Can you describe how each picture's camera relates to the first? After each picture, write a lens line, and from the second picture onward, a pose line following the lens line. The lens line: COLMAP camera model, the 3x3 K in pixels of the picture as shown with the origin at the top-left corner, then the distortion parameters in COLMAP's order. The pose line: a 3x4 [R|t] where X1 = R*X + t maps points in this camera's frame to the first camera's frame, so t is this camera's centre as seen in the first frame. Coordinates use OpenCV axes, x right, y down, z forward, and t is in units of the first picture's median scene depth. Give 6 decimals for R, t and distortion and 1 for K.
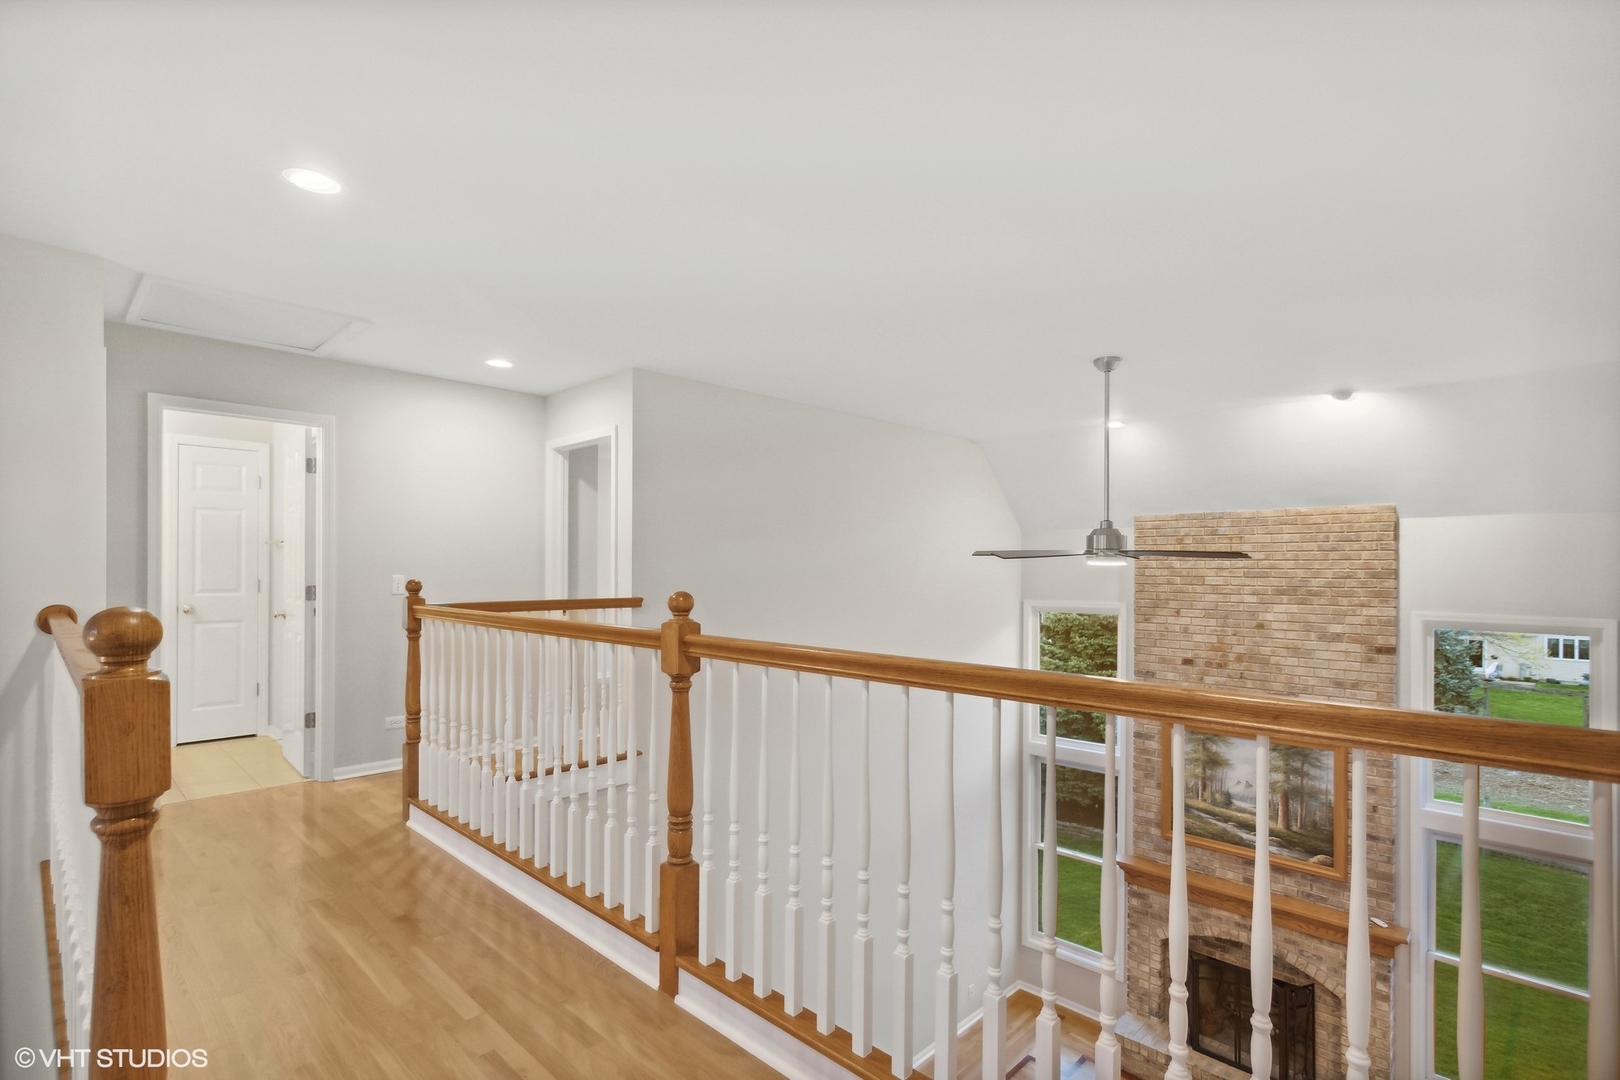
lens RADIAL K [[779.1, 0, 802.2], [0, 779.1, 557.5], [0, 0, 1]] dist [0.001010, 0.000408]
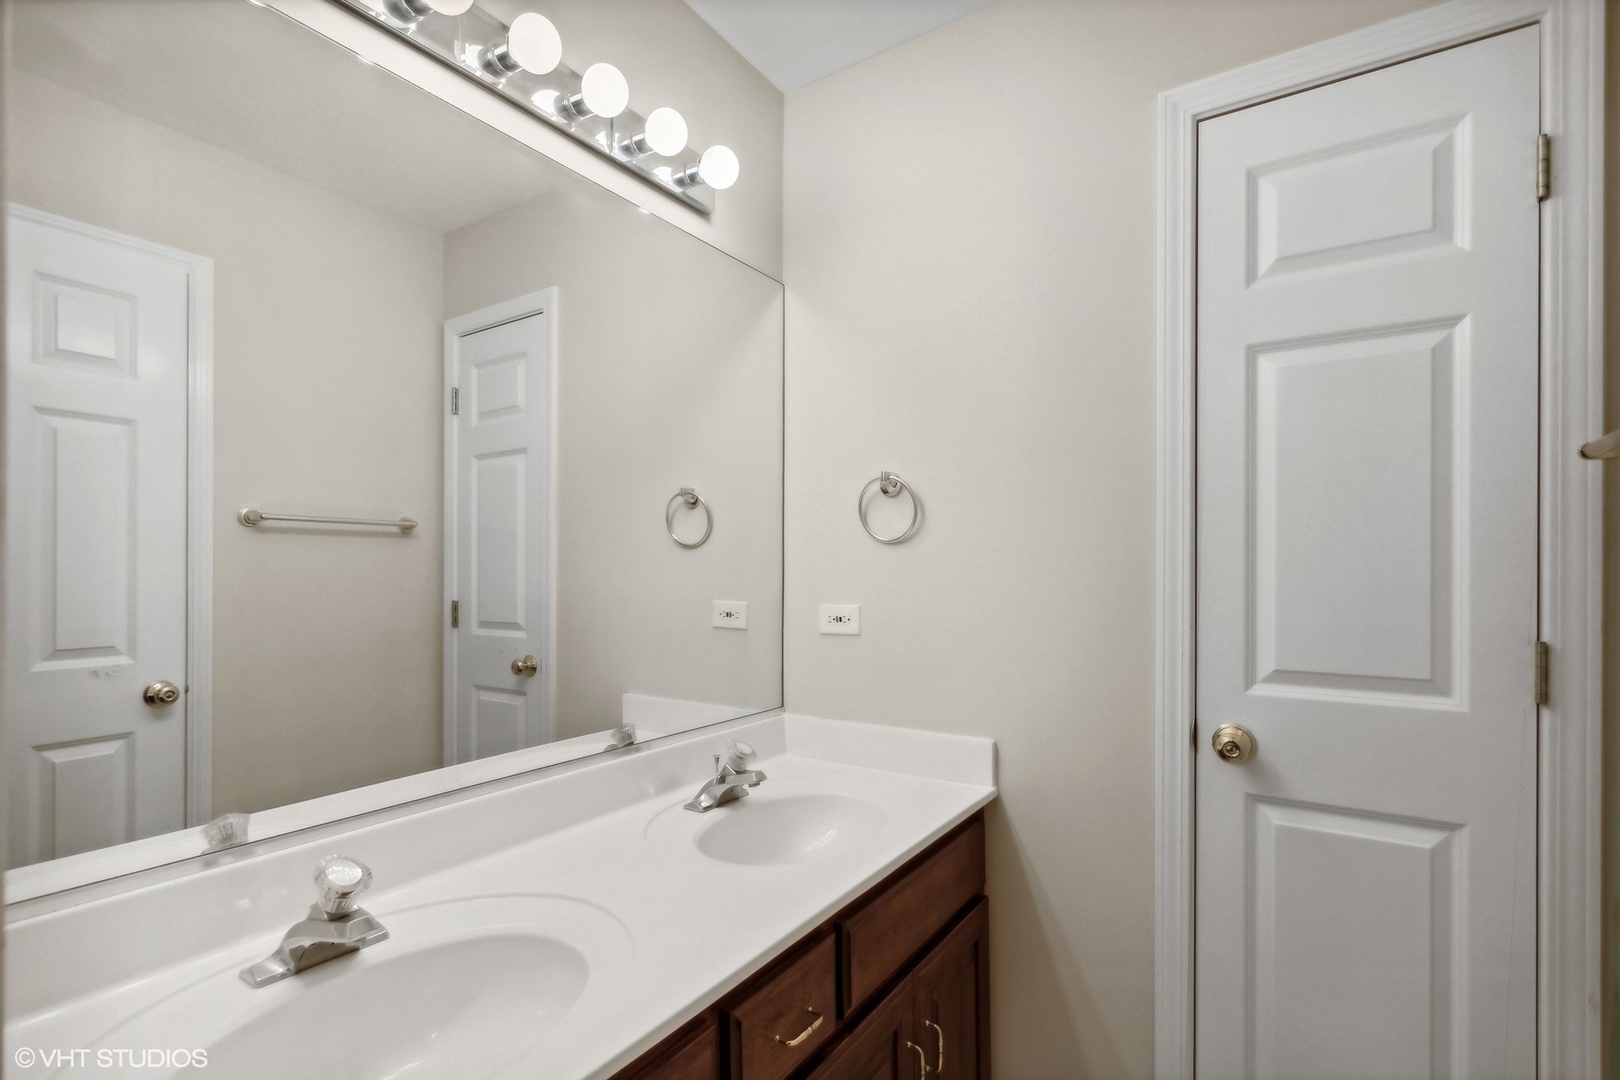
lens RADIAL K [[779.1, 0, 795.8], [0, 779.1, 542.6], [0, 0, 1]] dist [0.001010, 0.000408]
pose [[0.180571, -0.007204, -0.983536, -0.552735], [0.004477, 0.999969, -0.006502, 0.000950], [0.983552, -0.003229, 0.180598, 0.802201]]
